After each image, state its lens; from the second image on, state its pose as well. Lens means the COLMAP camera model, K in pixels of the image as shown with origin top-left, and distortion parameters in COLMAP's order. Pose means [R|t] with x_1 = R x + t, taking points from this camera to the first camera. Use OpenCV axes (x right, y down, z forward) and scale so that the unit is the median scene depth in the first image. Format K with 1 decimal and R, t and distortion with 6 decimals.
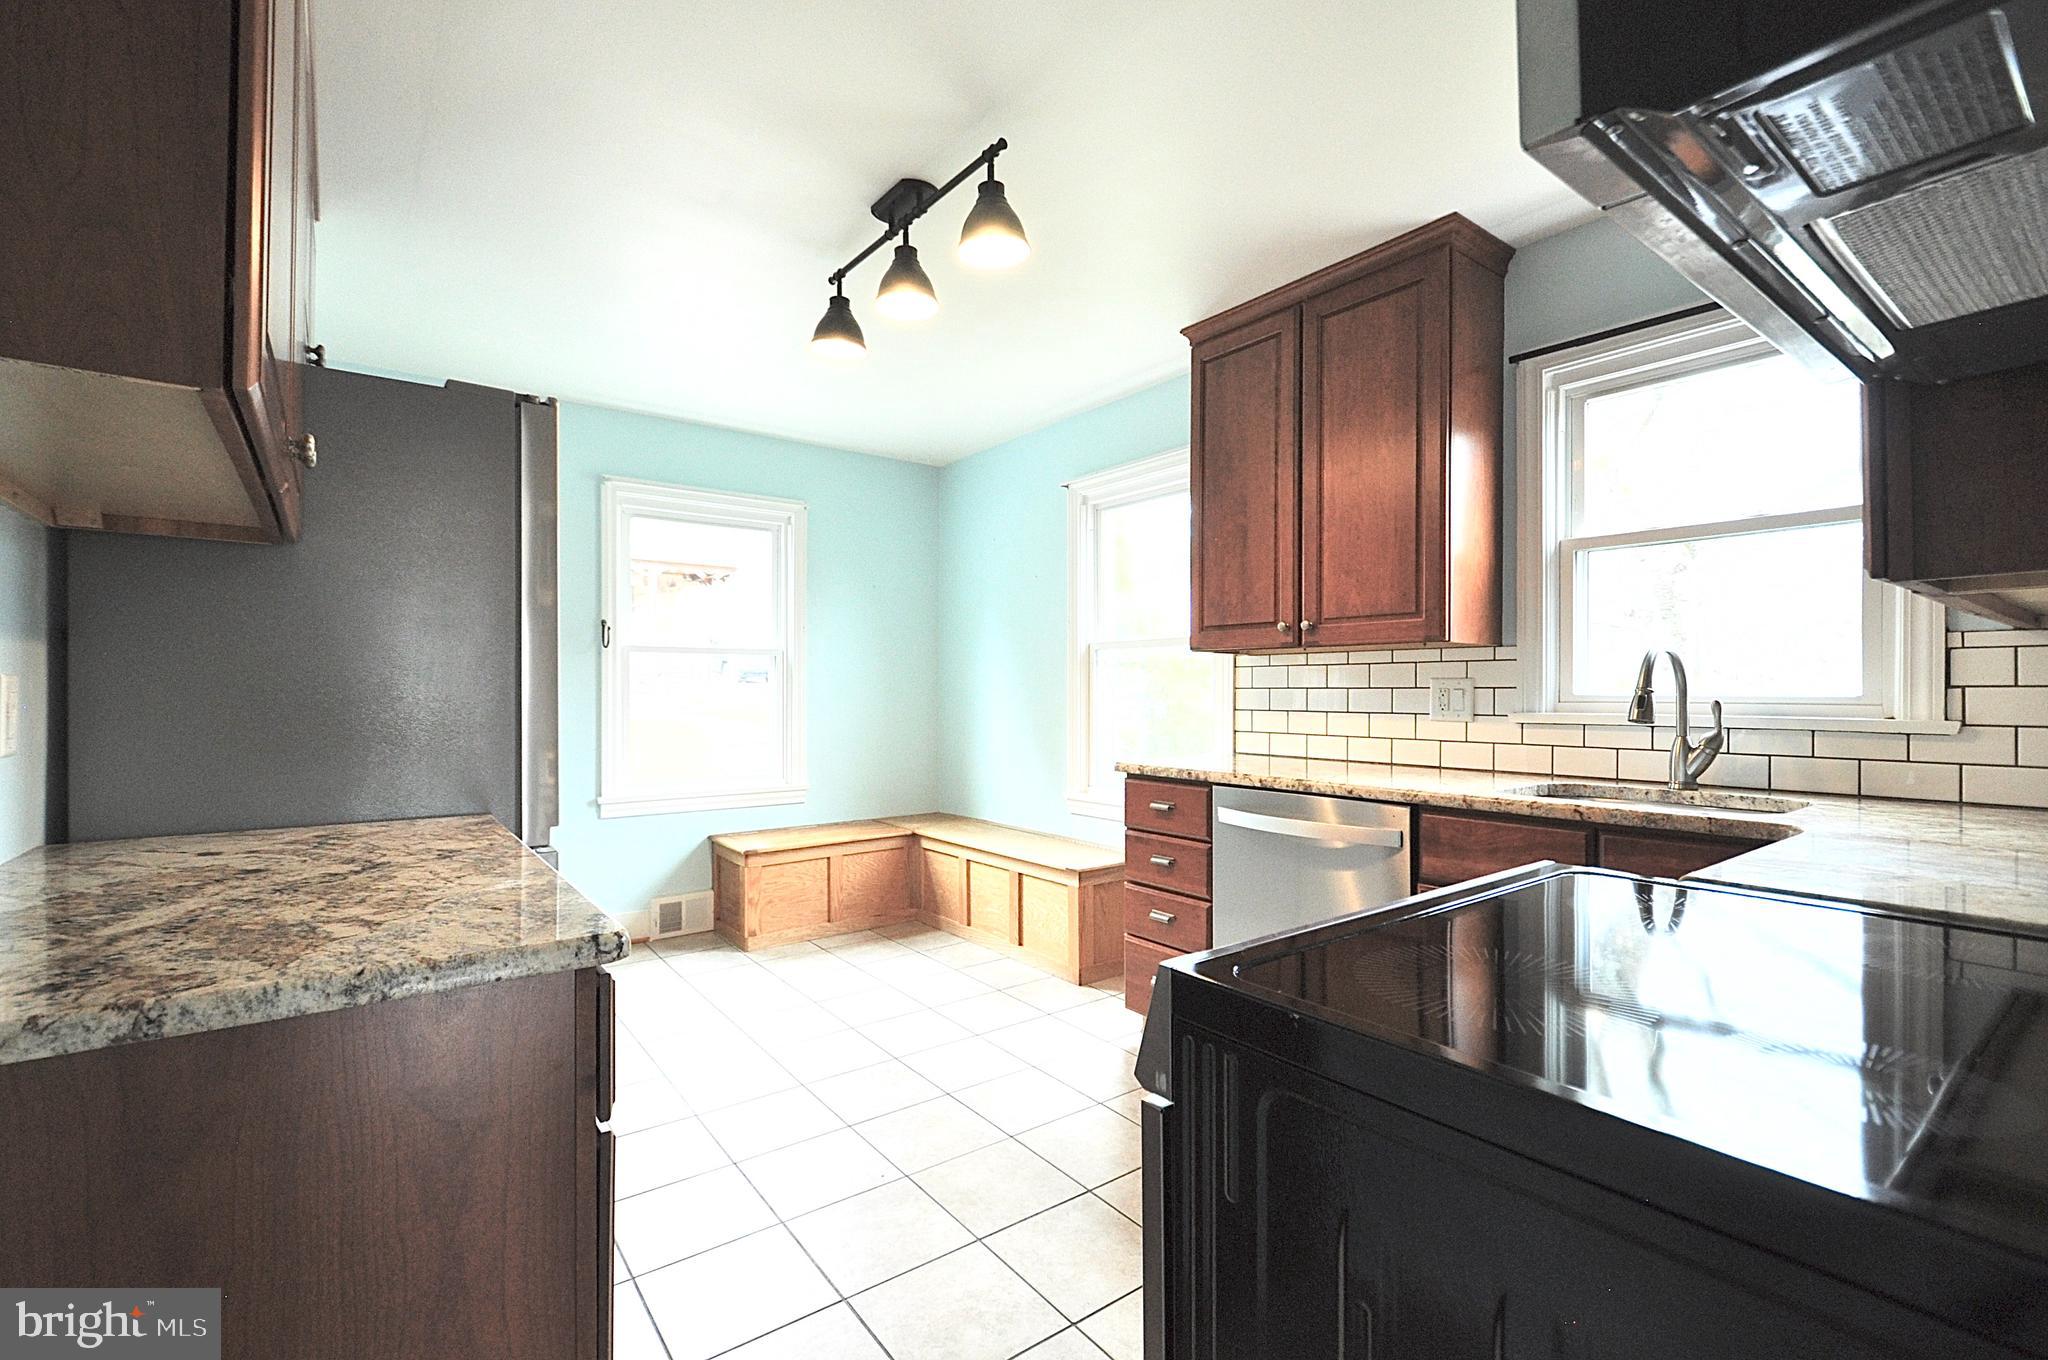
lens RADIAL K [[893.2, 0, 1028.9], [0, 893.2, 687.1], [0, 0, 1]] dist [-0.000155, -0.000203]
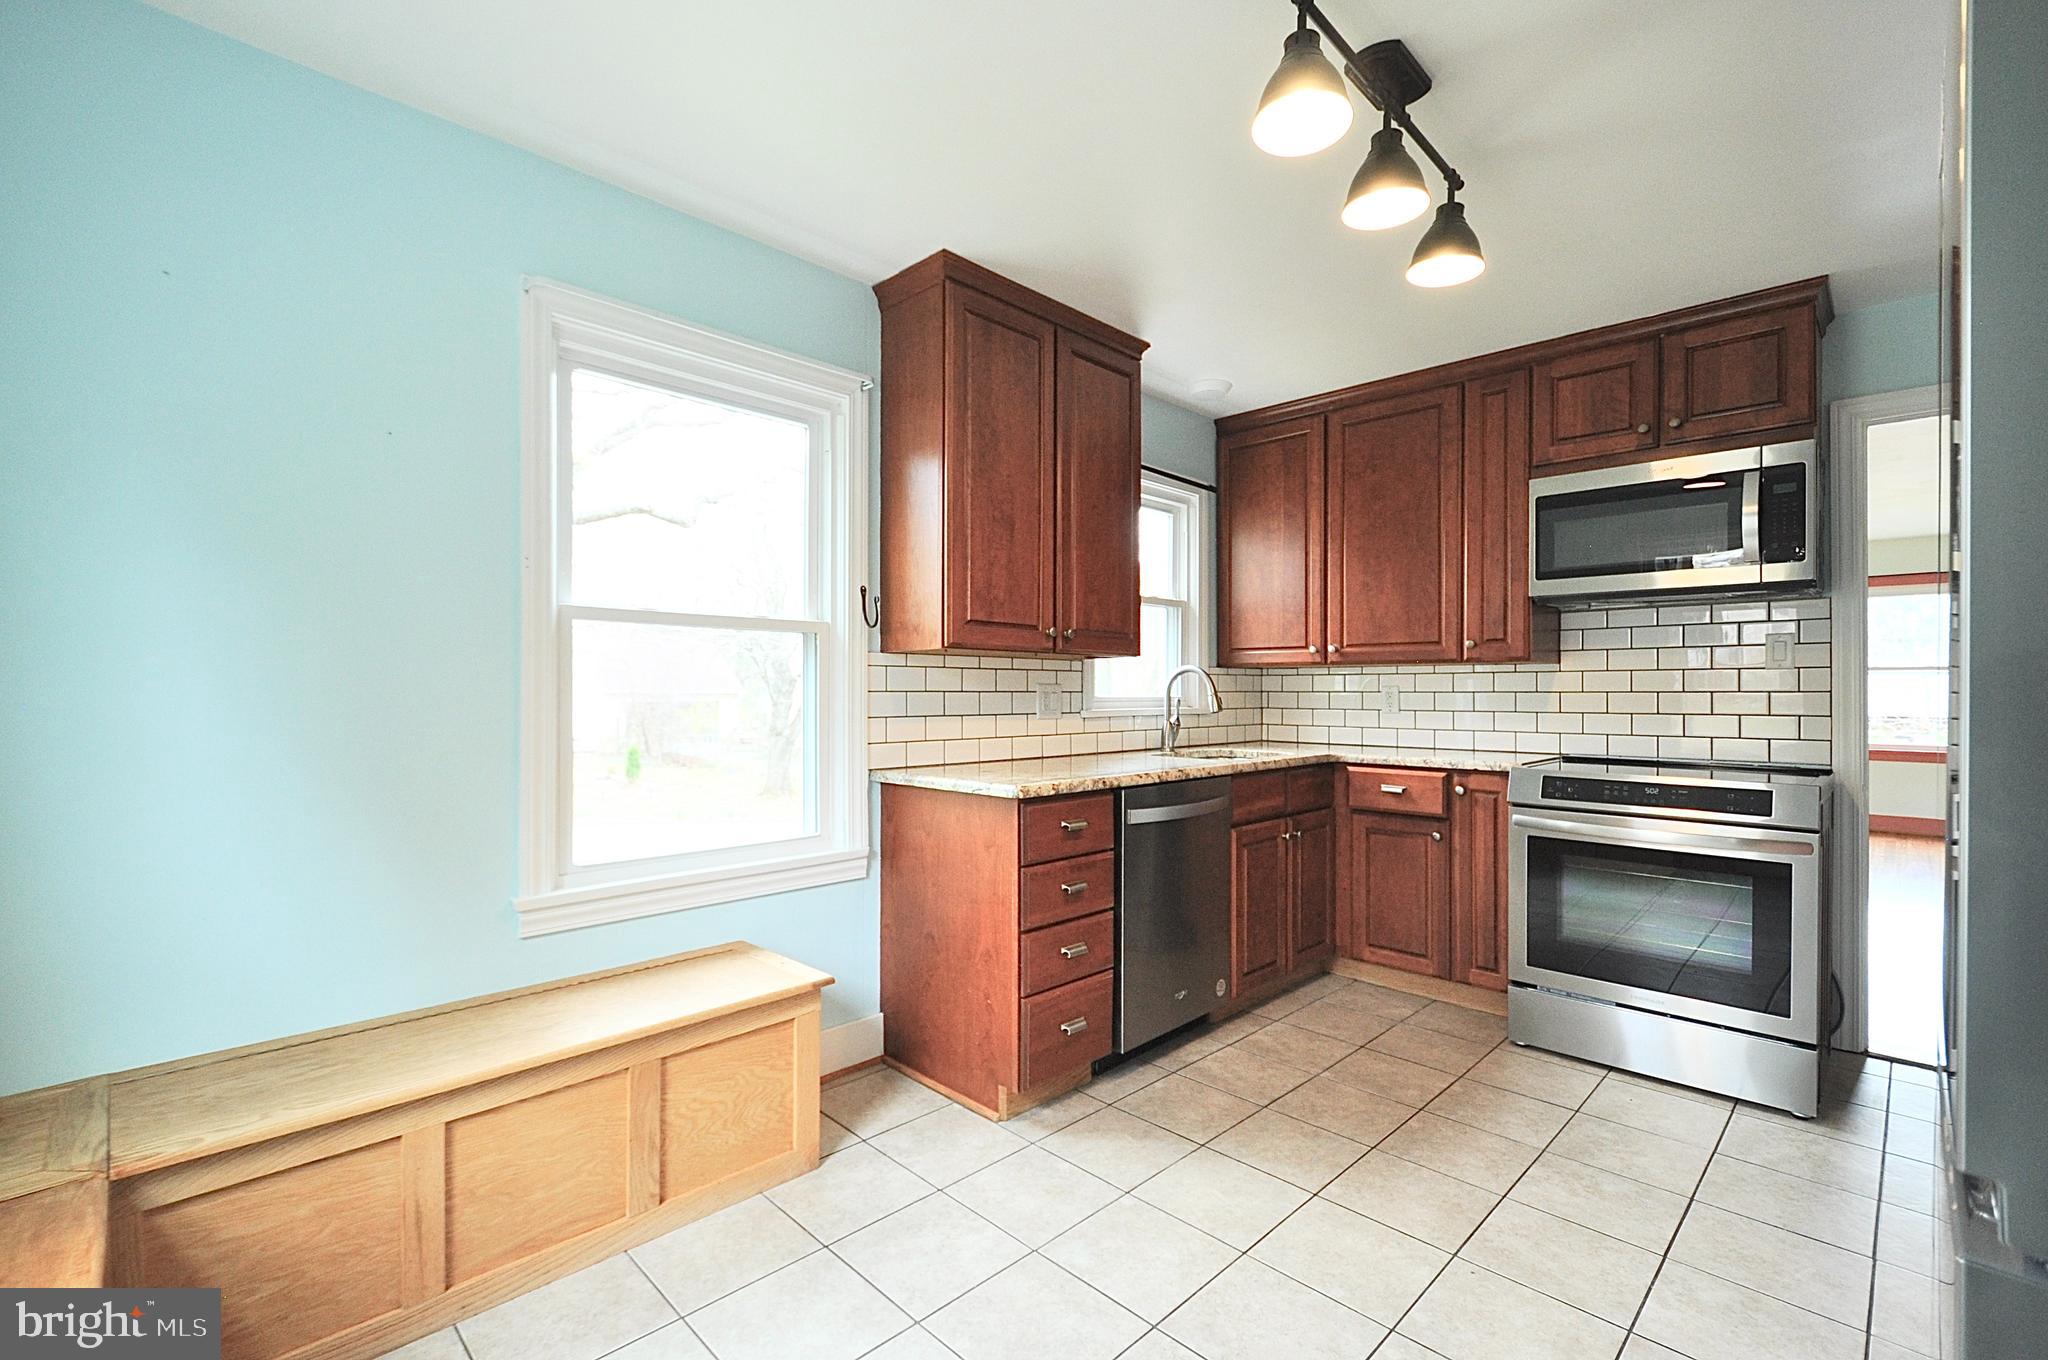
lens RADIAL K [[893.2, 0, 1024.1], [0, 893.2, 685.9], [0, 0, 1]] dist [-0.000155, -0.000203]
pose [[-0.139869, 0.002019, 0.990168, -0.739380], [-0.008183, 0.999961, -0.003195, -0.002880], [-0.990136, -0.008550, -0.139848, 1.195857]]
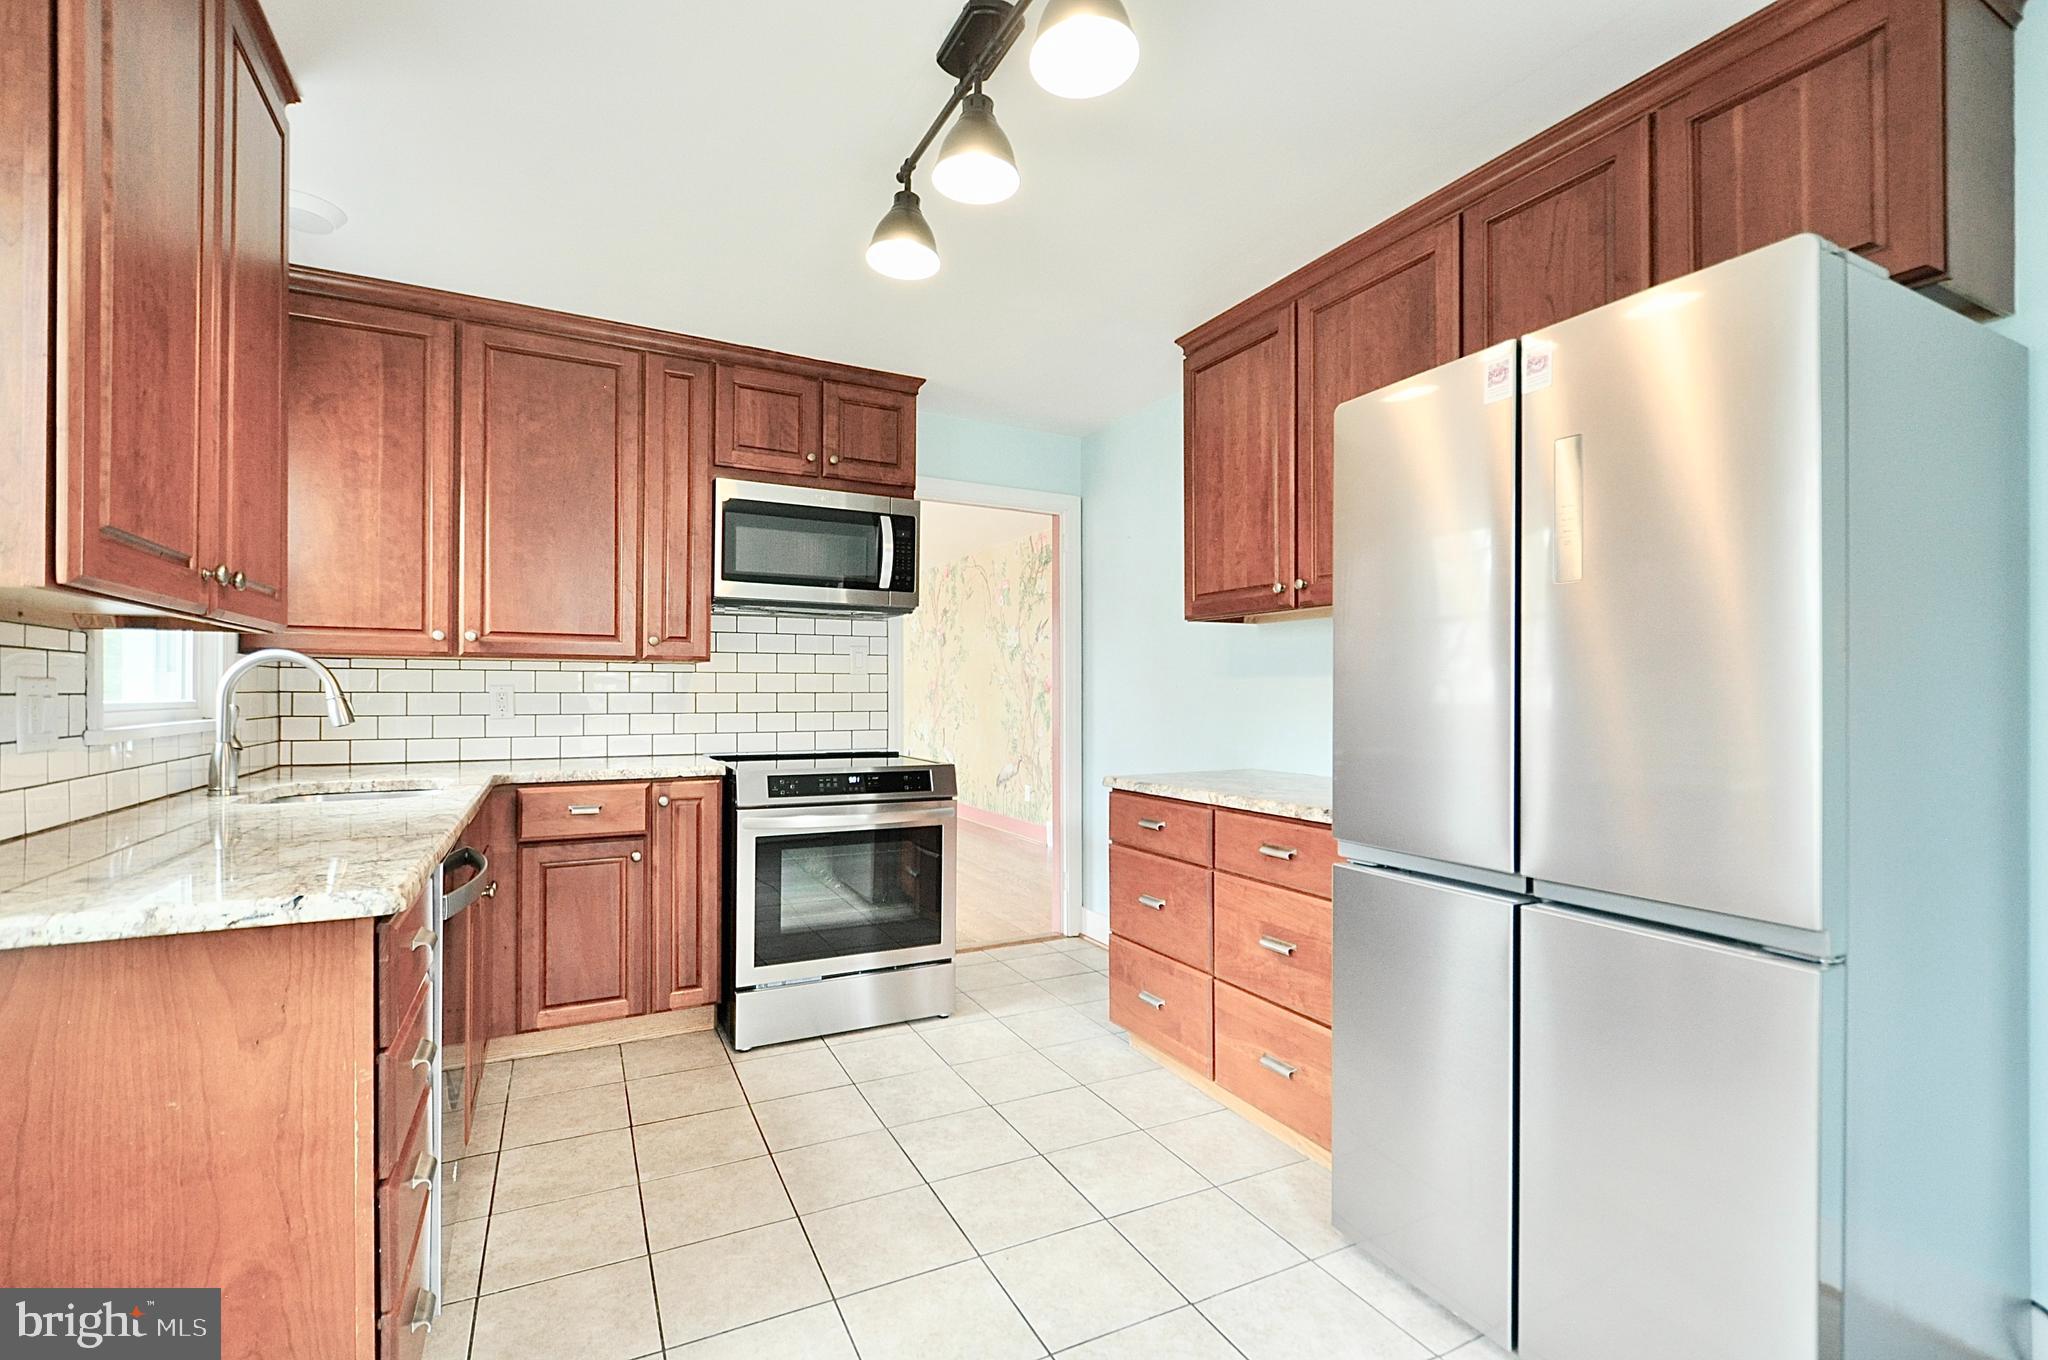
lens RADIAL K [[893.2, 0, 1019.3], [0, 893.2, 686.8], [0, 0, 1]] dist [-0.000155, -0.000203]
pose [[-0.984286, -0.005668, 0.176488, -0.392878], [-0.007777, 0.999906, -0.011265, -0.002308], [-0.176408, -0.012461, -0.984238, 1.375813]]
